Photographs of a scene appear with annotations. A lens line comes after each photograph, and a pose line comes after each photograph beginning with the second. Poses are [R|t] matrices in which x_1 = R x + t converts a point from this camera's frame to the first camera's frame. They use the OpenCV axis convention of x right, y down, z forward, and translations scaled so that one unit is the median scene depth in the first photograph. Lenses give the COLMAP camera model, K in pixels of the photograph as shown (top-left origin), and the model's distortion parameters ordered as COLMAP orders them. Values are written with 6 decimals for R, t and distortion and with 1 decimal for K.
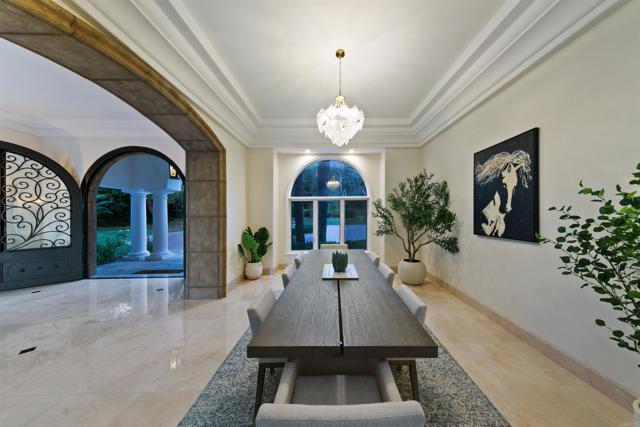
lens RADIAL K [[203.2, 0, 322.4], [0, 203.2, 212.2], [0, 0, 1]] dist [0.006375, -0.000109]
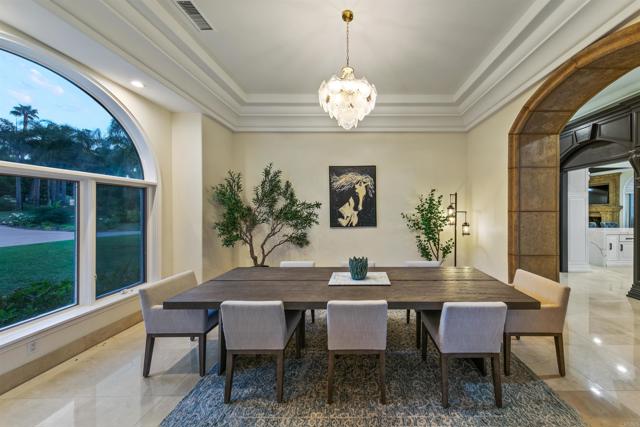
lens RADIAL K [[203.2, 0, 321.8], [0, 203.2, 212.6], [0, 0, 1]] dist [0.006375, -0.000109]
pose [[0.005067, 0.001023, 0.999987, -0.662090], [0.004868, 0.999988, -0.001047, 0.017146], [-0.999975, 0.004874, 0.005062, 1.188838]]
